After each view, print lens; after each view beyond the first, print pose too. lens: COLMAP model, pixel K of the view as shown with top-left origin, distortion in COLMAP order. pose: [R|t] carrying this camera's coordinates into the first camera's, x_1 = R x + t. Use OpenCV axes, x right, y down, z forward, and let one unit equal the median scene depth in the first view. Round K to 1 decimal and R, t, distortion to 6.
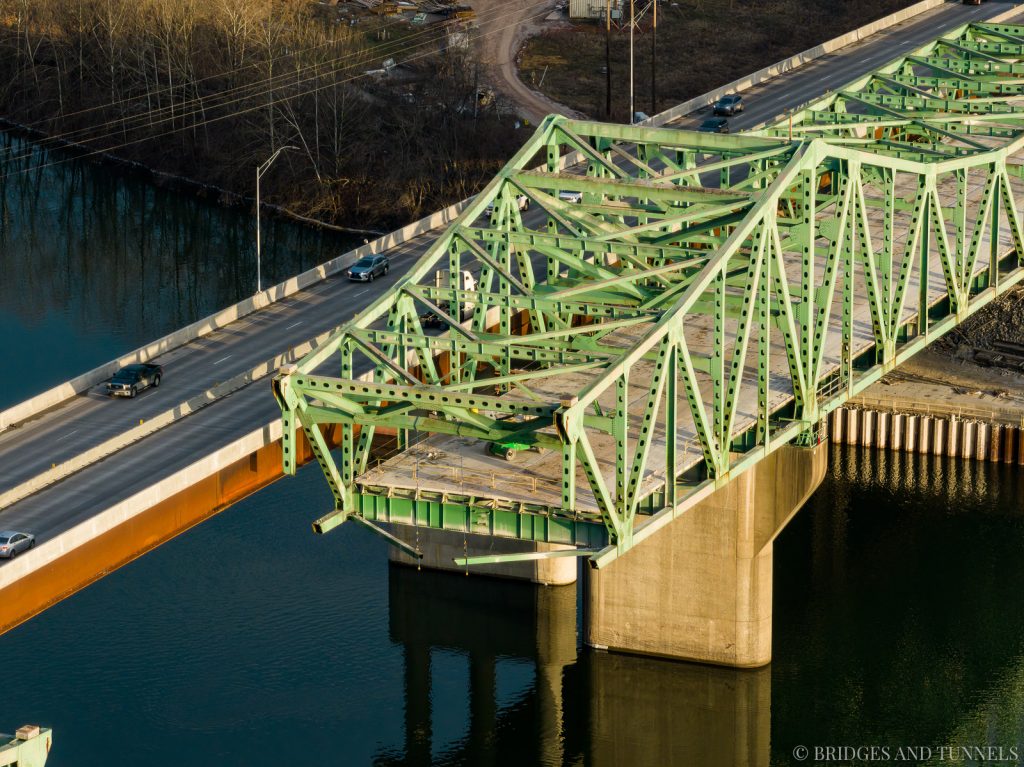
lens RADIAL K [[4749.8, 0, 512.0], [0, 4749.8, 383.5], [0, 0, 1]] dist [-0.040244, 1.912038]
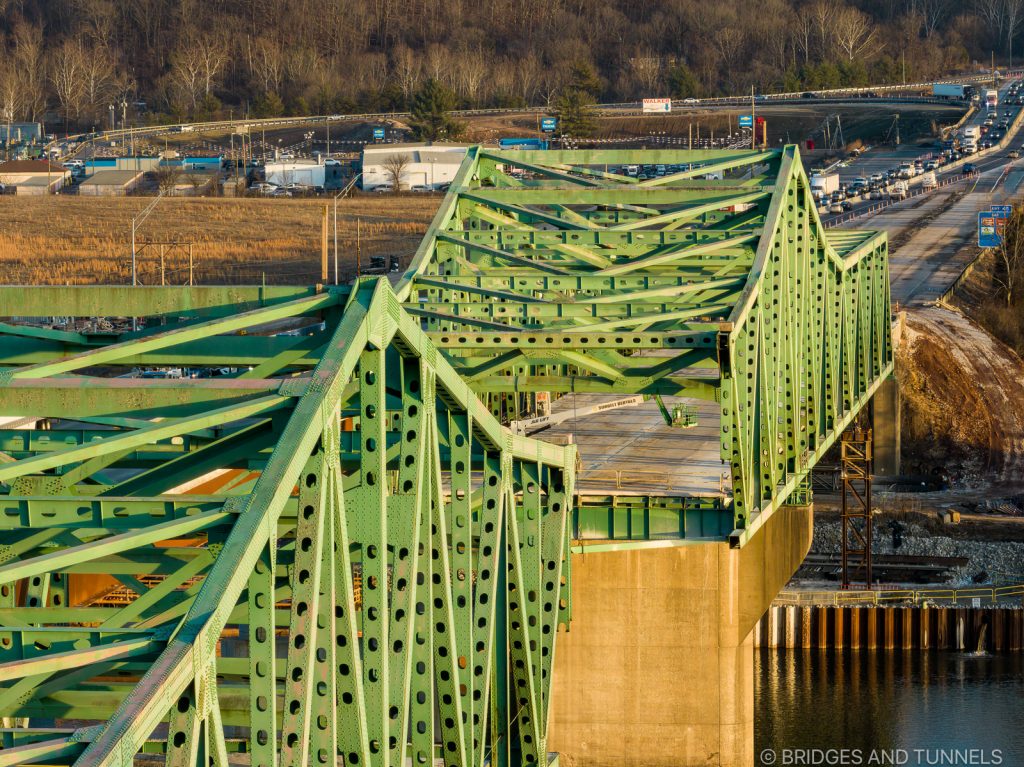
lens RADIAL K [[4749.8, 0, 512.0], [0, 4749.8, 383.5], [0, 0, 1]] dist [-0.040244, 1.912038]
pose [[0.962788, -0.032274, 0.268323, -0.215996], [0.081321, 0.981427, -0.173747, 0.135238], [-0.257732, 0.189101, 0.947531, 0.189118]]
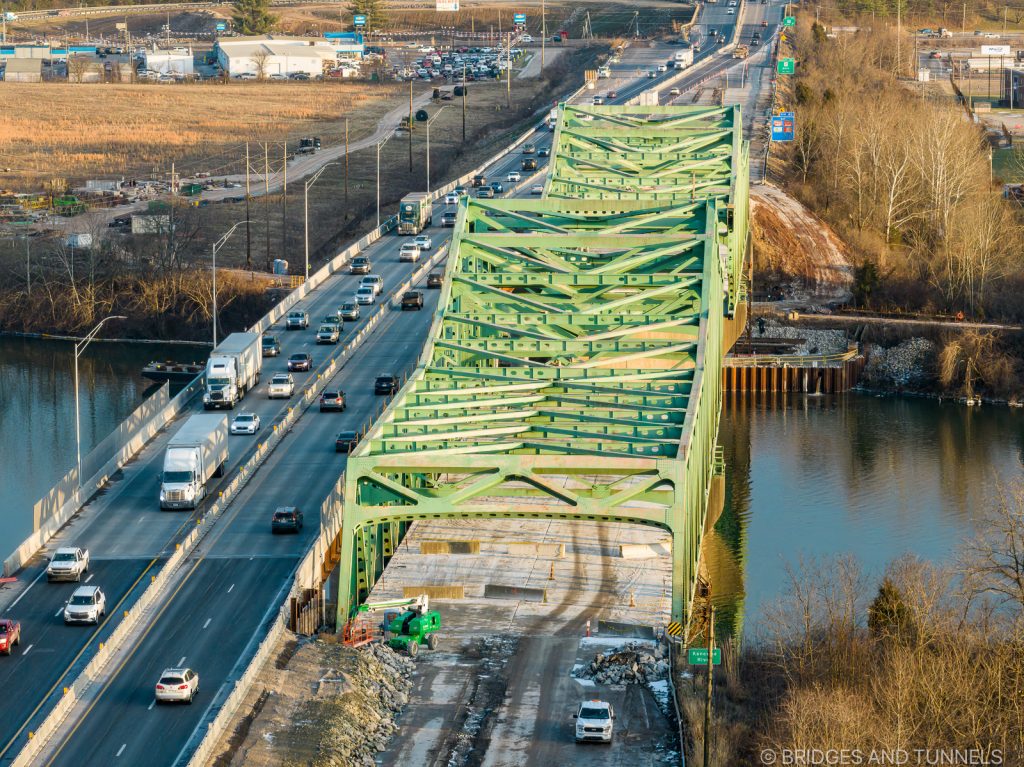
lens RADIAL K [[4749.8, 0, 512.0], [0, 4749.8, 383.5], [0, 0, 1]] dist [-0.040244, 1.912038]
pose [[0.939511, -0.040007, 0.340175, -0.537435], [0.091034, 0.986601, -0.135390, 0.242441], [-0.330200, 0.158168, 0.930565, -0.427558]]
